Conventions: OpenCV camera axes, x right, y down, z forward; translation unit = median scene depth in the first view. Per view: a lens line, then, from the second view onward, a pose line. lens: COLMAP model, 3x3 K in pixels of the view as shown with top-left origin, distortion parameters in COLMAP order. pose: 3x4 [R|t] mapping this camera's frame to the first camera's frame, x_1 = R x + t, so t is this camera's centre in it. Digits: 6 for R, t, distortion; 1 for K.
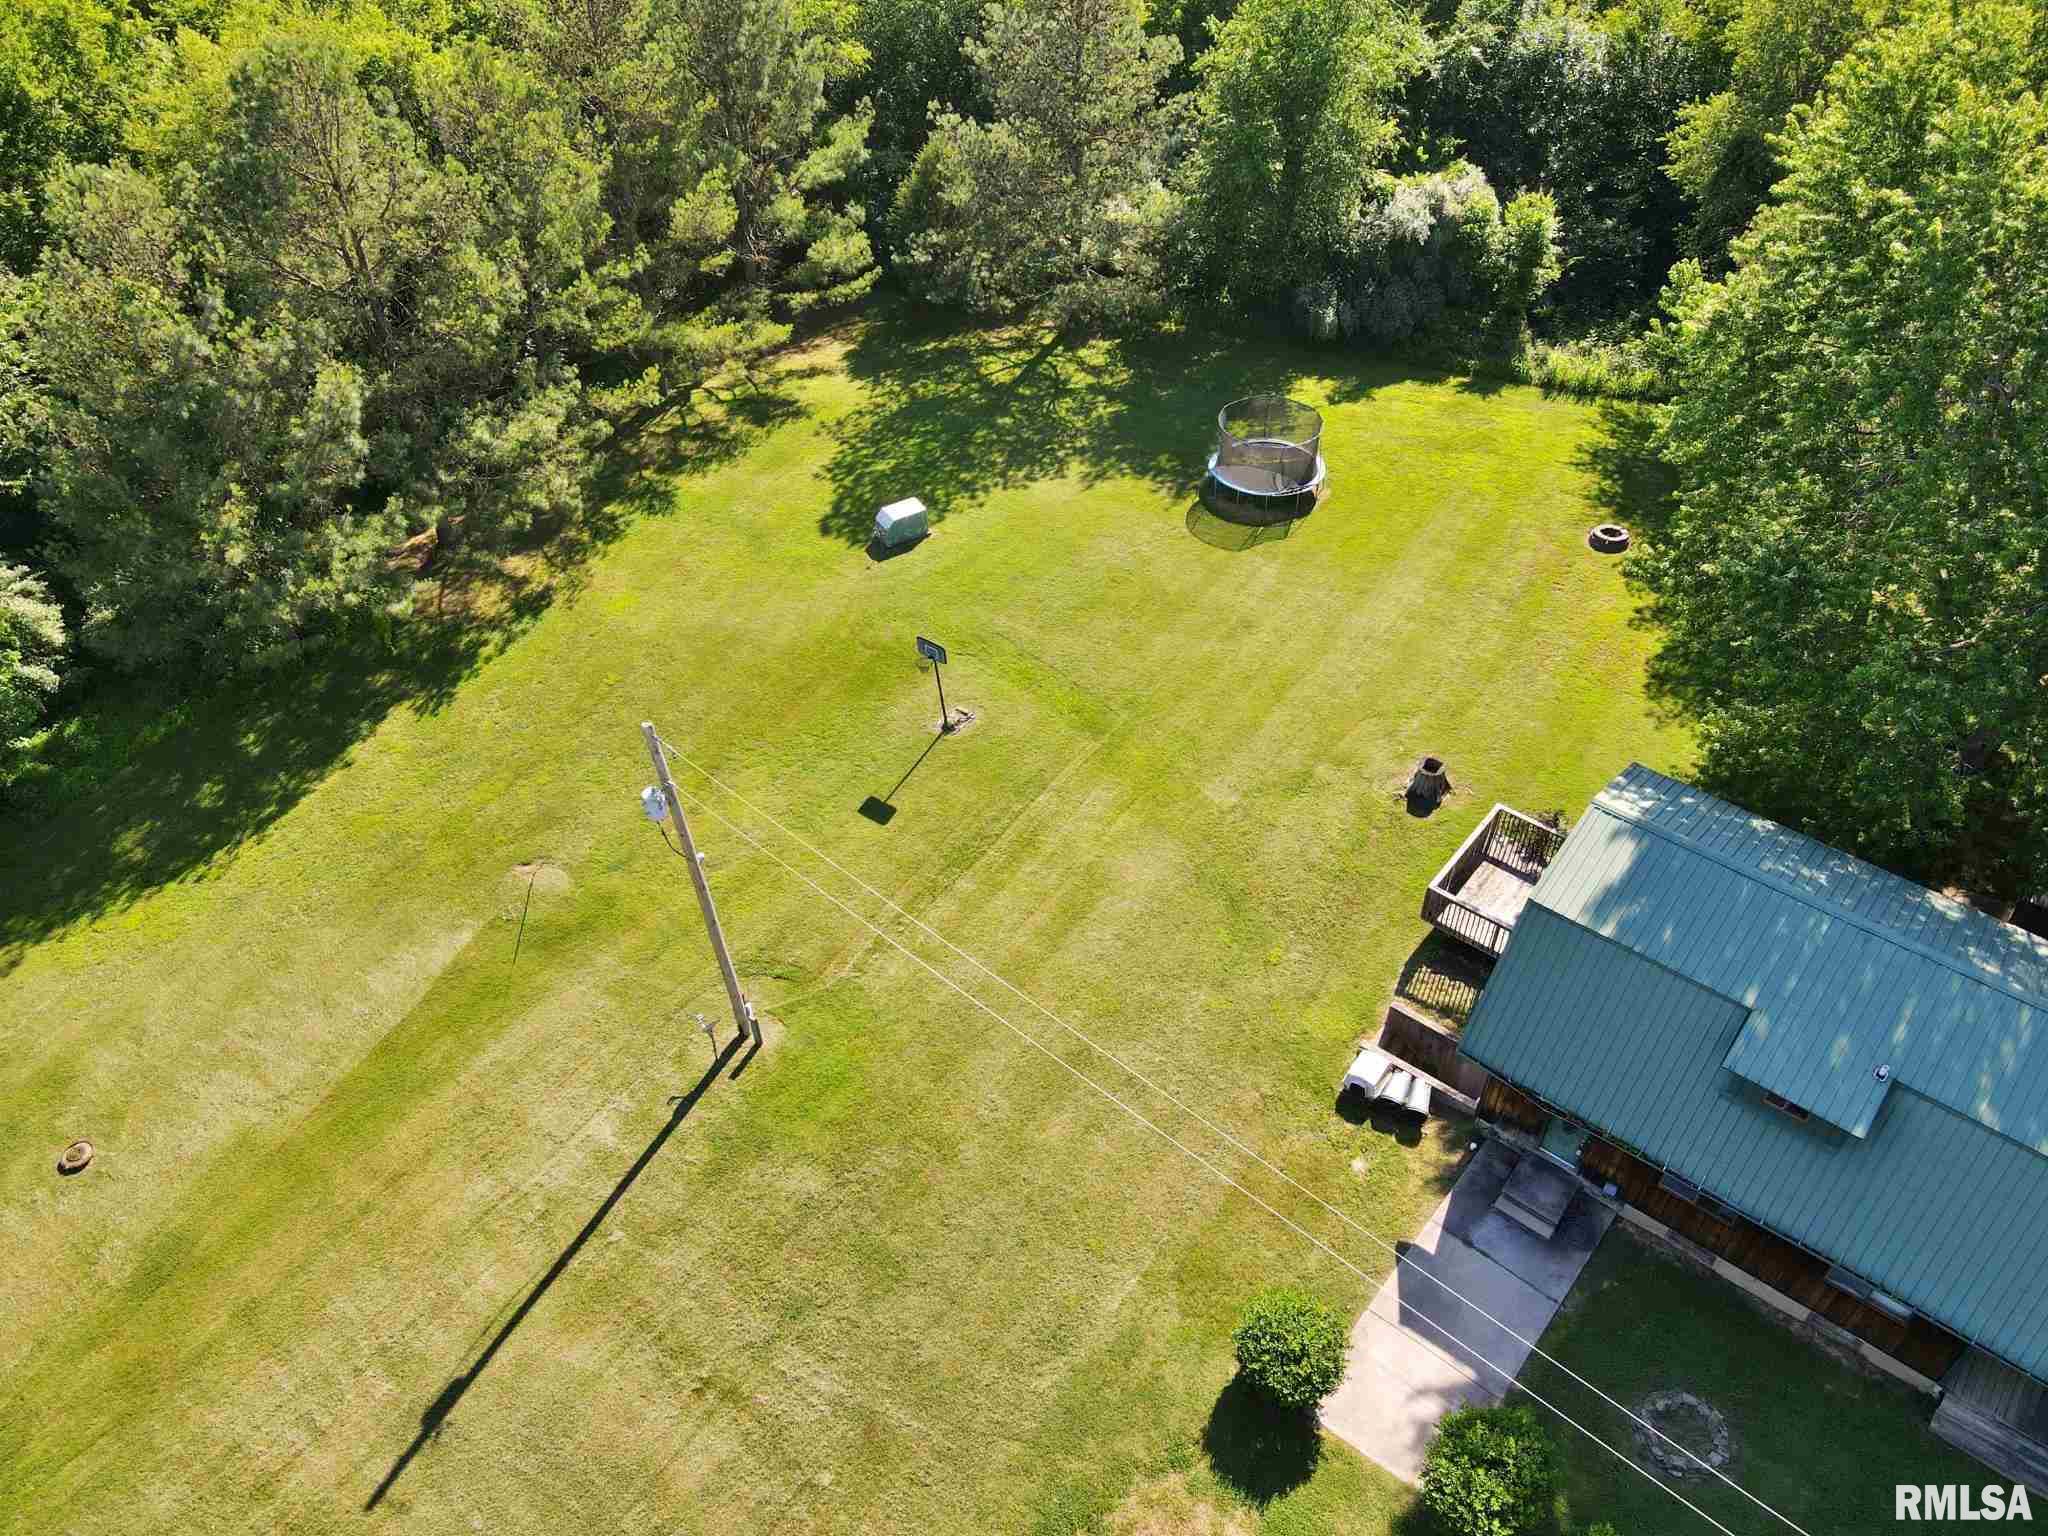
lens RADIAL K [[1509.9, 0, 1024.0], [0, 1509.9, 768.0], [0, 0, 1]] dist [0.007670, 0.003135]
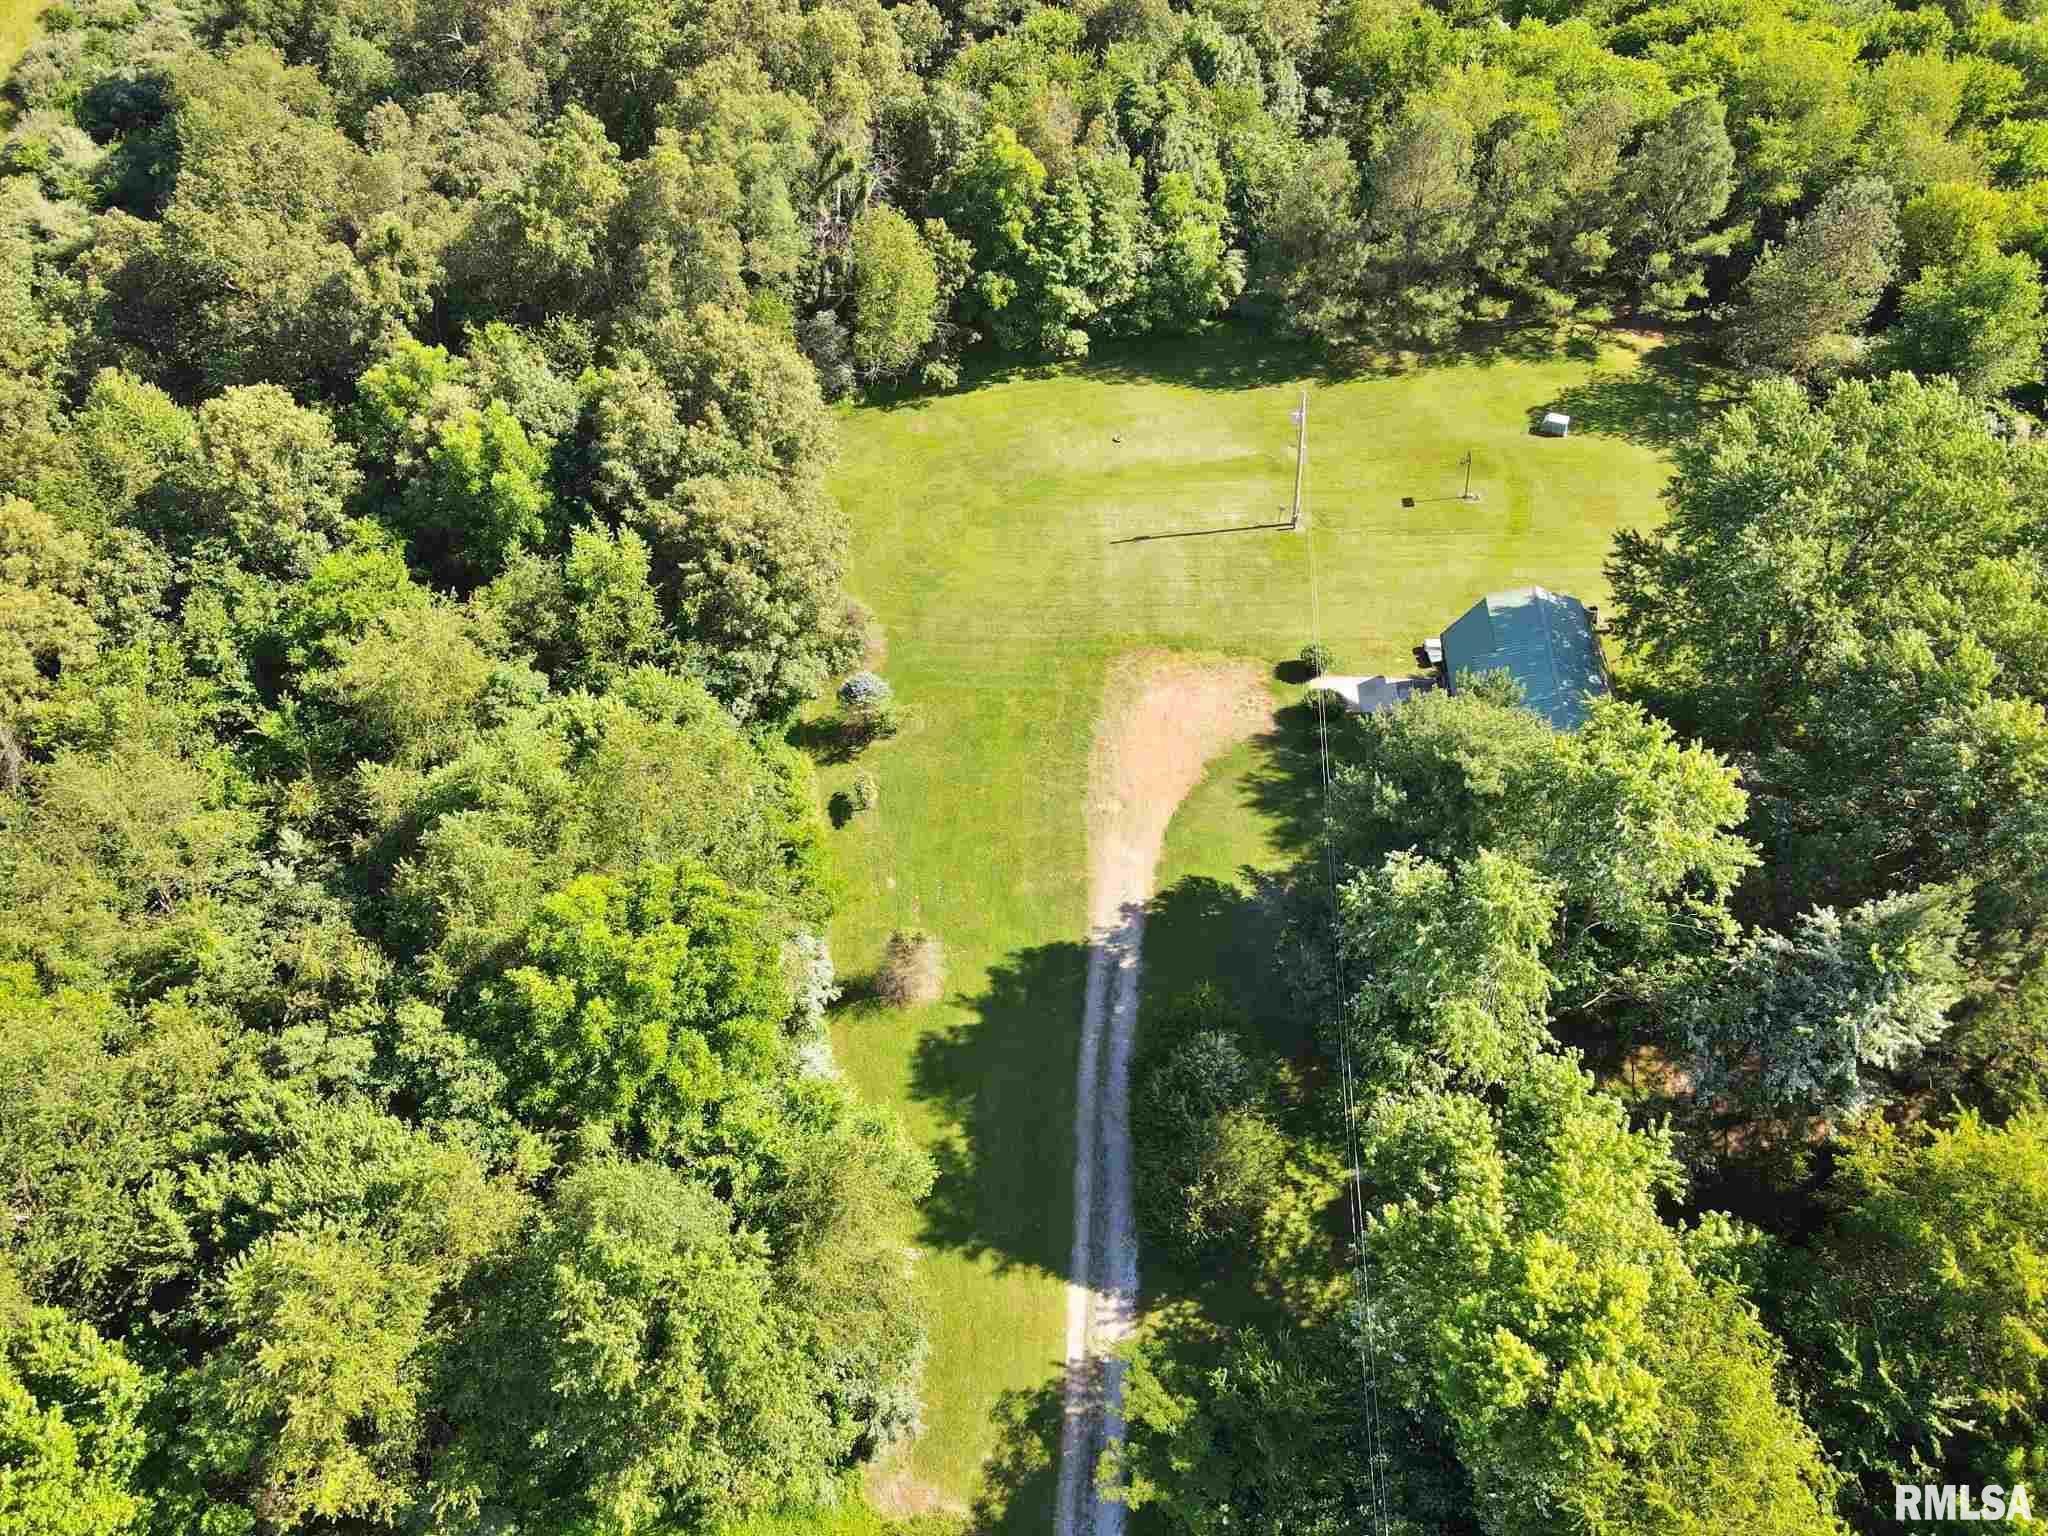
lens RADIAL K [[1509.9, 0, 1024.0], [0, 1509.9, 768.0], [0, 0, 1]] dist [0.007670, 0.003135]
pose [[0.580064, 0.609048, -0.540913, 1.085549], [-0.543376, 0.784025, 0.300079, -0.029614], [0.606851, 0.119854, 0.785727, -1.182954]]
